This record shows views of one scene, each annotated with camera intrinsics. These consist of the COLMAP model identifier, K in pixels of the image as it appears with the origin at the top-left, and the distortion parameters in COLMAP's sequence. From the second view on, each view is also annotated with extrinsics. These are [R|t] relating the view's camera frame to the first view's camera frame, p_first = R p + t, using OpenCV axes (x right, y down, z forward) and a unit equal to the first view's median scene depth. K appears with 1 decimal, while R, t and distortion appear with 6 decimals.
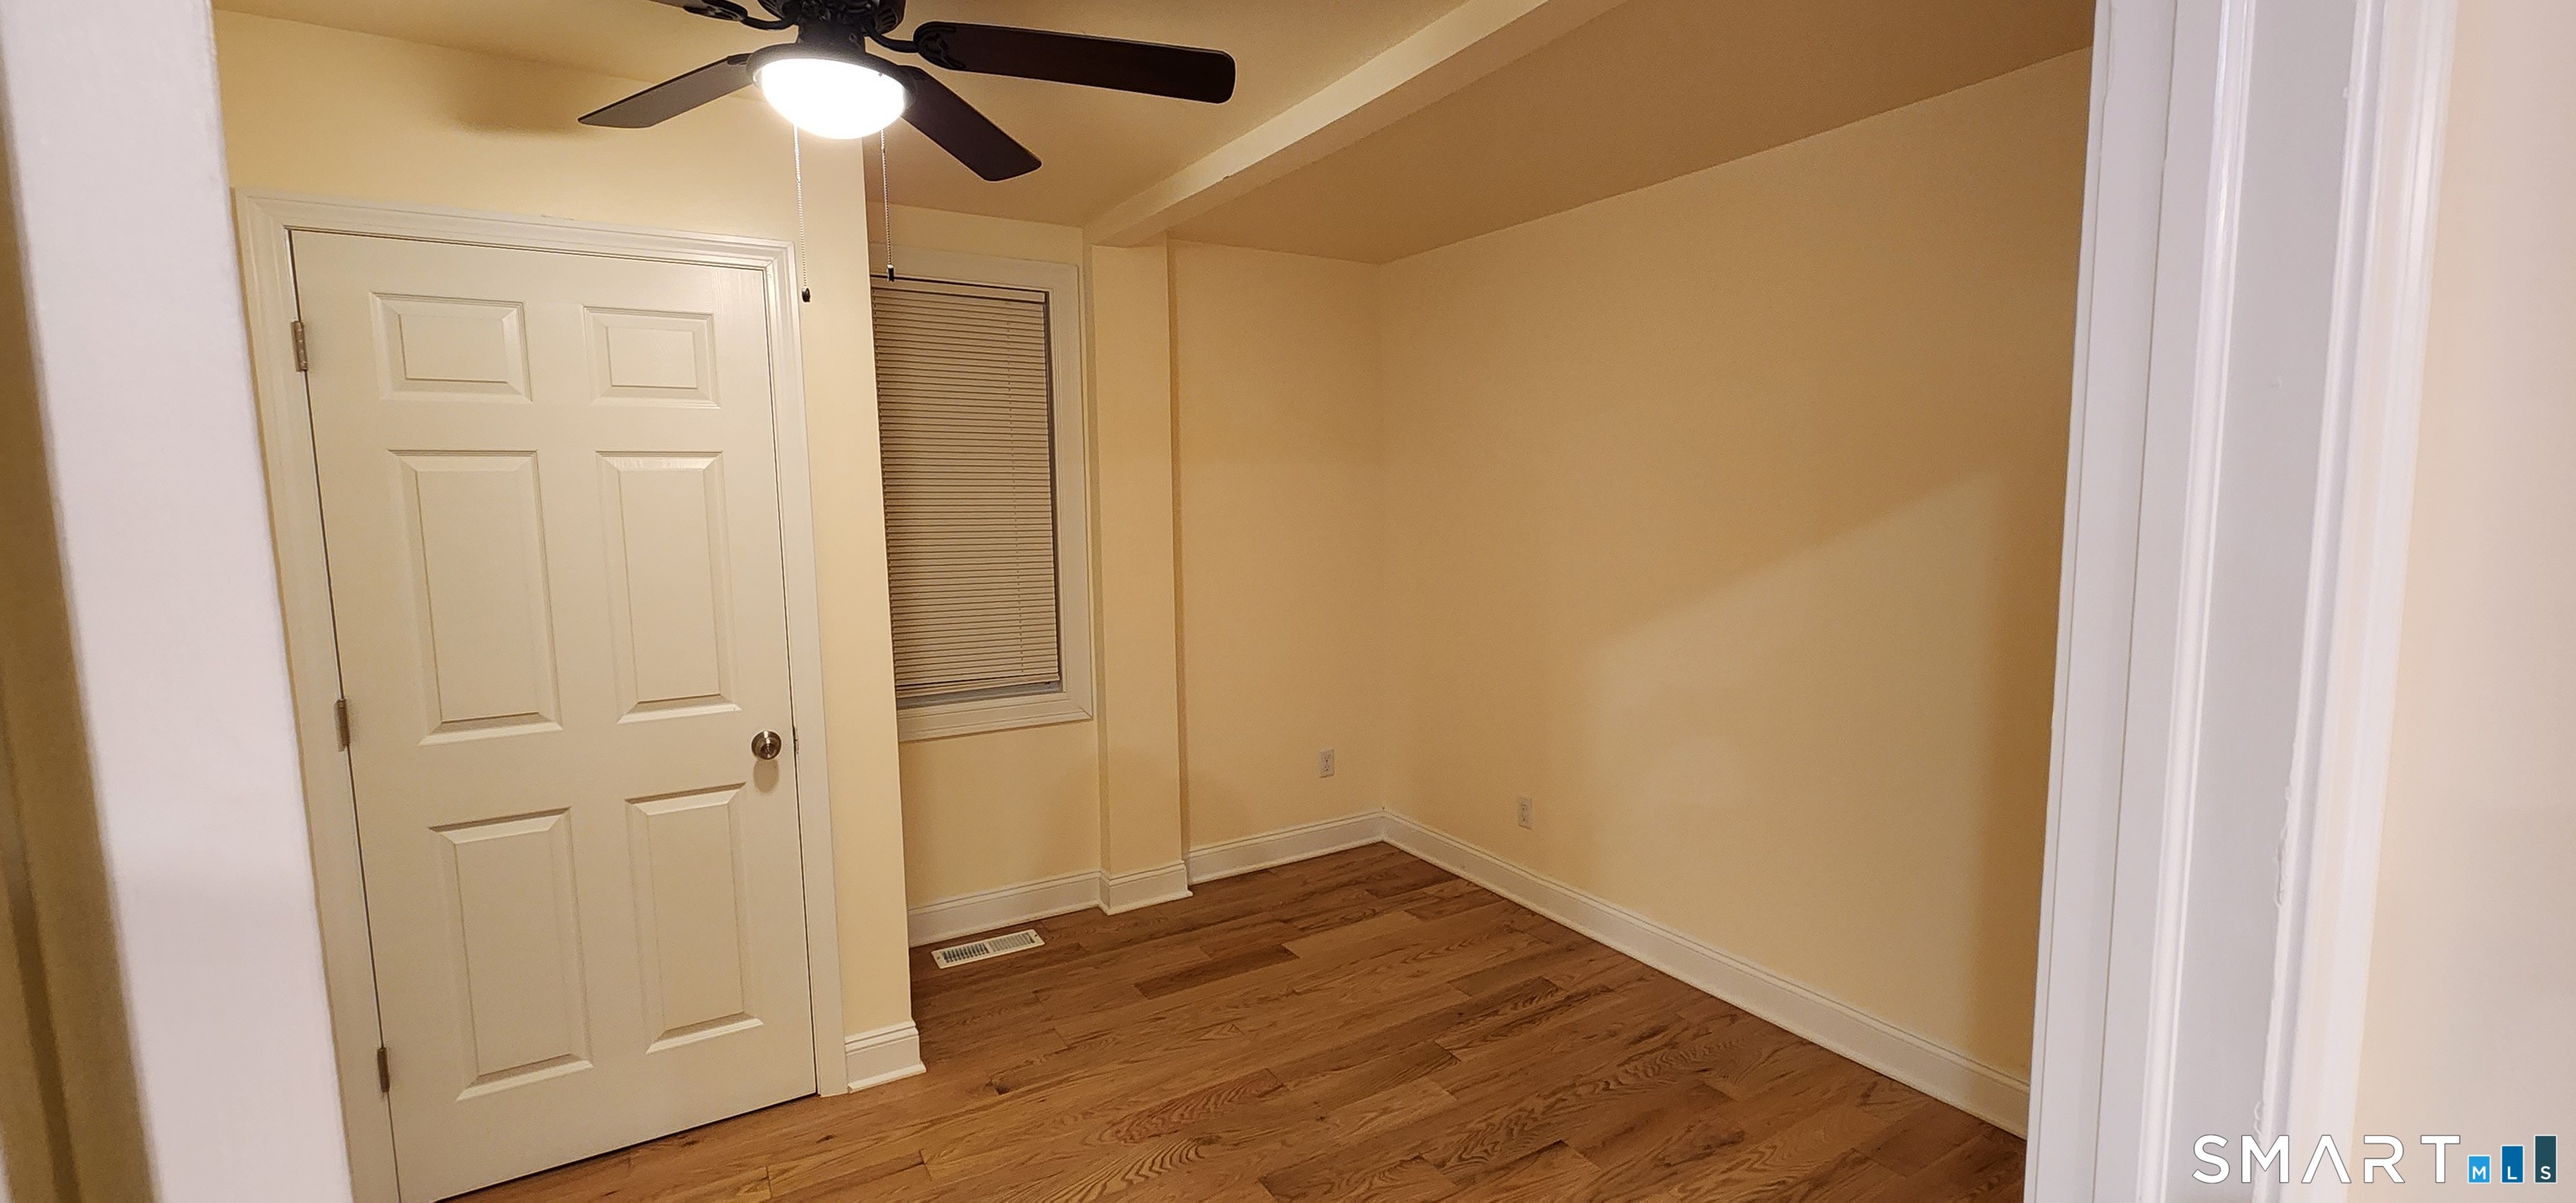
lens RADIAL K [[1044.2, 0, 1302.4], [0, 1044.2, 598.8], [0, 0, 1]] dist [-0.000915, 0.000286]
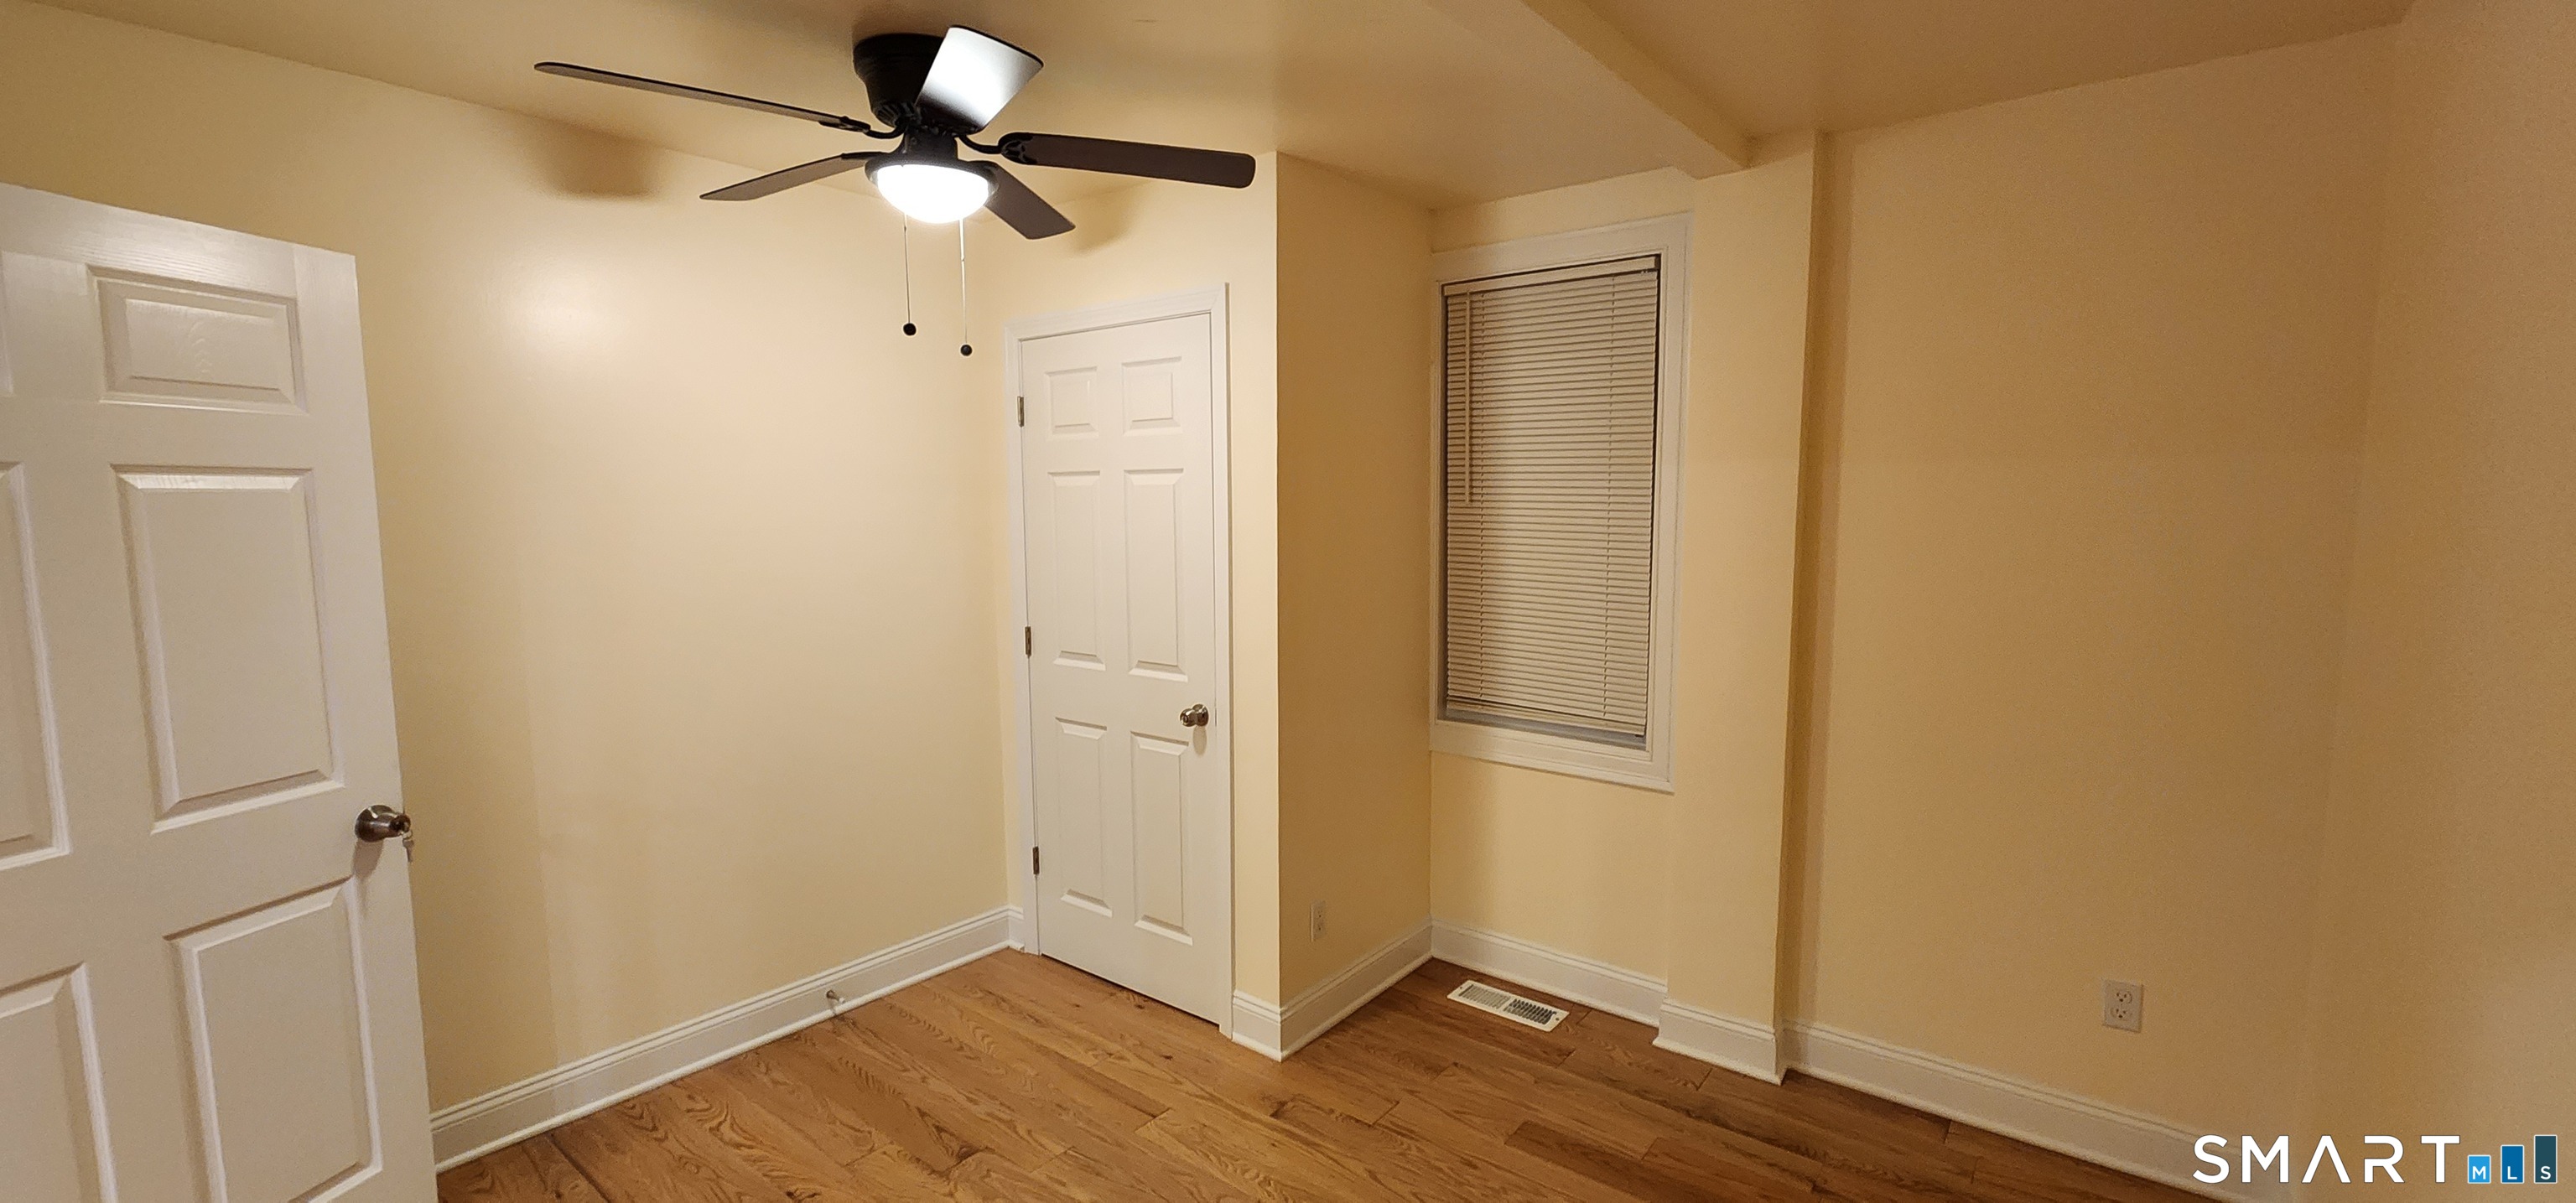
lens RADIAL K [[1044.2, 0, 1299.0], [0, 1044.2, 602.6], [0, 0, 1]] dist [-0.000915, 0.000286]
pose [[0.352890, 0.104943, -0.929761, 0.477260], [-0.097404, 0.992412, 0.075045, -0.067444], [0.930581, 0.064080, 0.360434, 0.520174]]
